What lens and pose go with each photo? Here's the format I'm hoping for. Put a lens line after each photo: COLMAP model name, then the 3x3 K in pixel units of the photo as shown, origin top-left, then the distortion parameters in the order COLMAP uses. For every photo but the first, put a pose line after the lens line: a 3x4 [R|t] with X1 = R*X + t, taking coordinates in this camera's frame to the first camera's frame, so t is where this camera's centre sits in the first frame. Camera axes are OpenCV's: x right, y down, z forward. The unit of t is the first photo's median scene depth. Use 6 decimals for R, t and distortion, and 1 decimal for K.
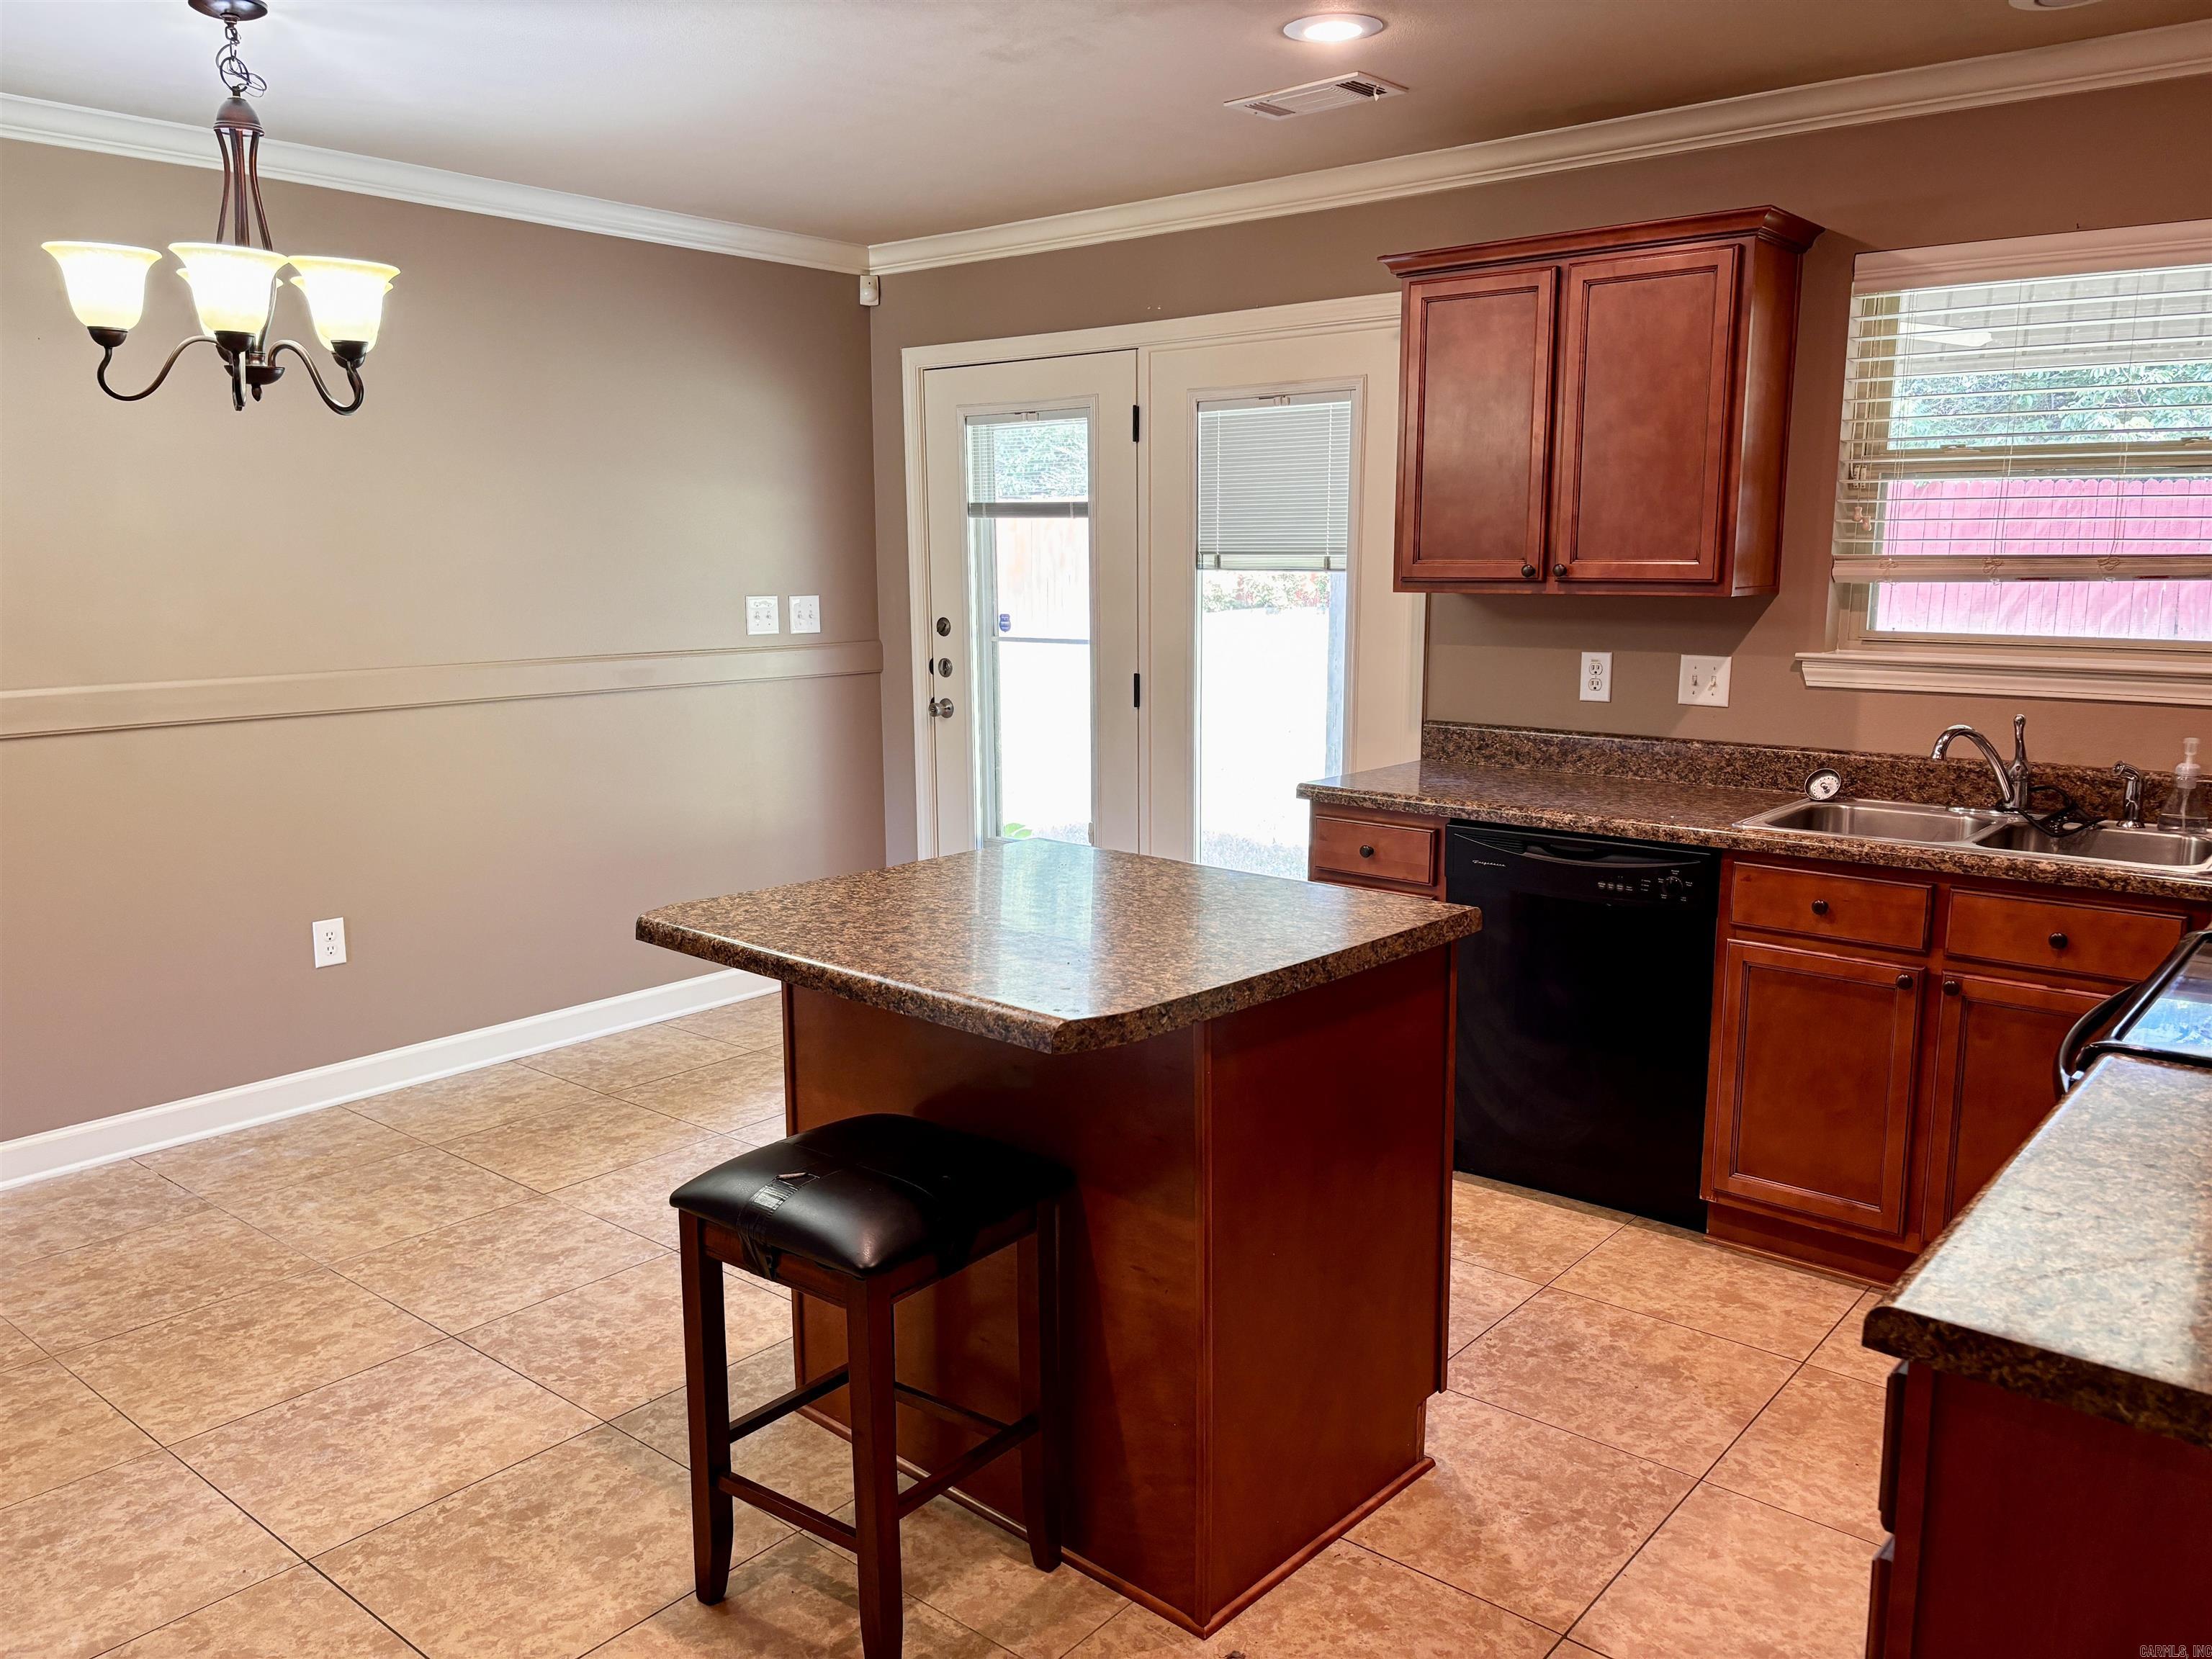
lens RADIAL K [[1664.8, 0, 1106.0], [0, 1664.8, 829.5], [0, 0, 1]] dist [0.050954, -0.047930]
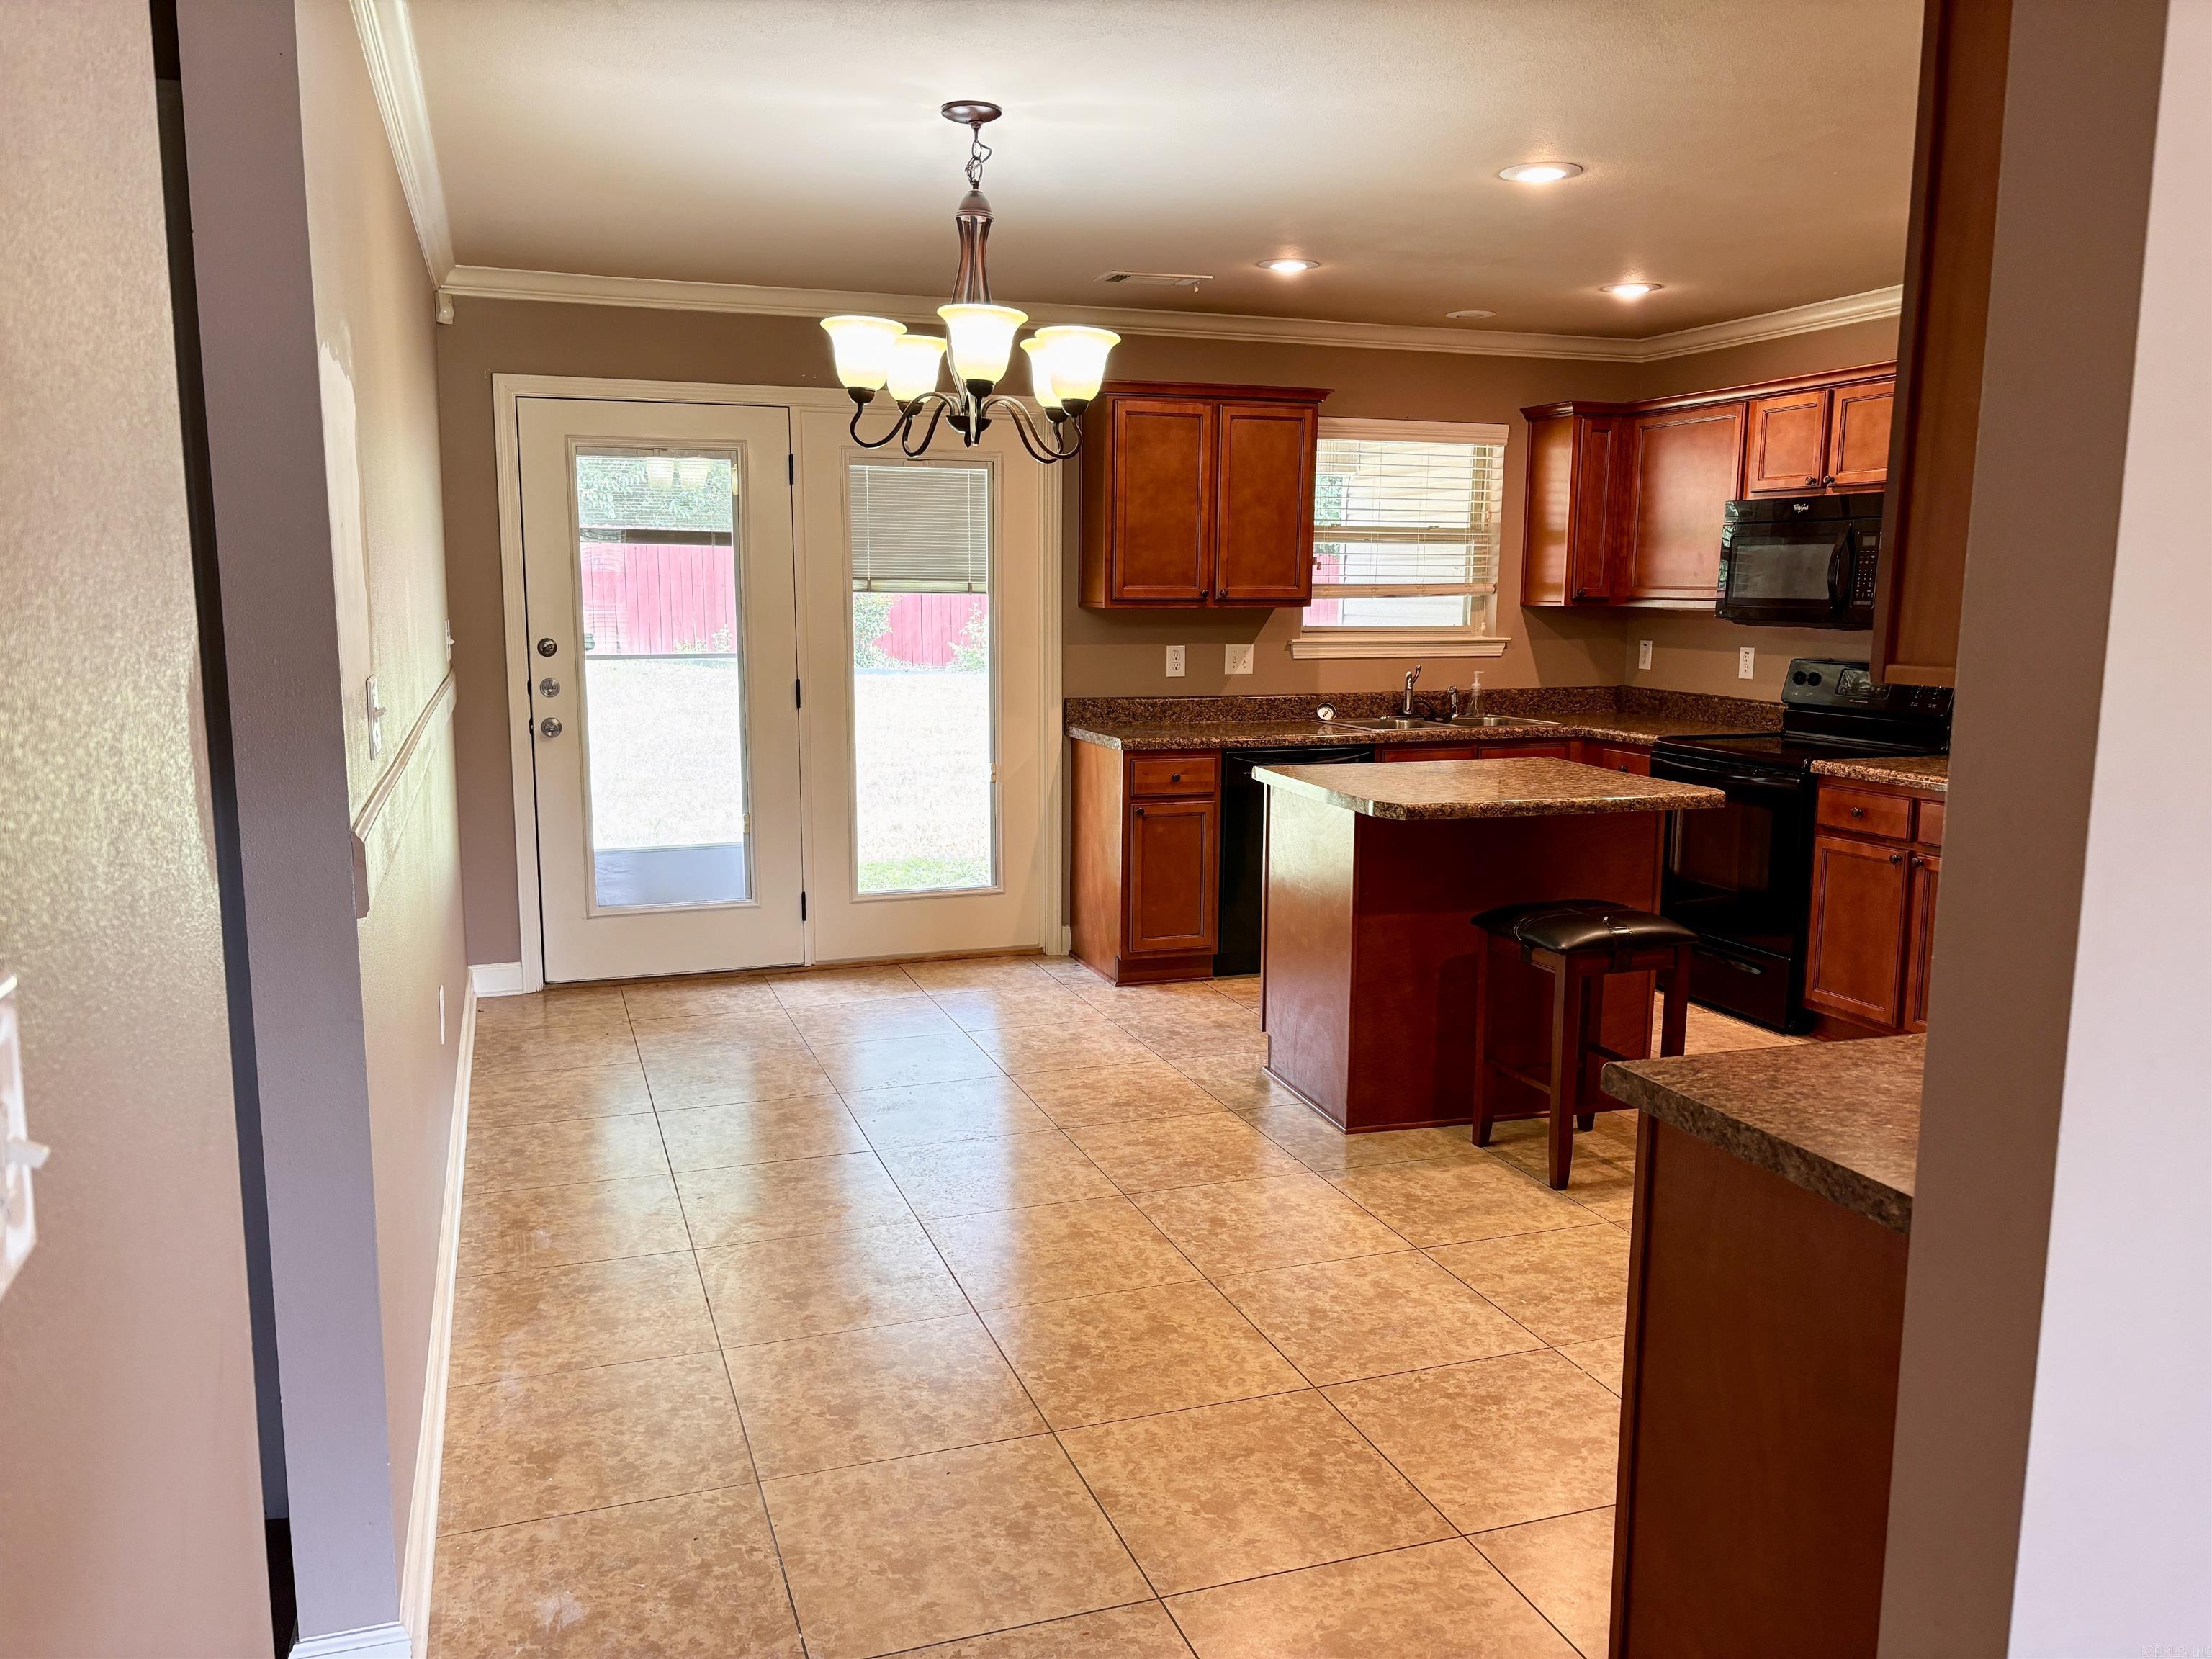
lens RADIAL K [[1659.5, 0, 1088.1], [0, 1659.5, 837.3], [0, 0, 1]] dist [0.132111, -0.389611]
pose [[0.520827, -0.123790, 0.844639, -1.090551], [0.134779, 0.988945, 0.061831, -0.035205], [-0.842955, 0.081636, 0.531753, 0.253218]]
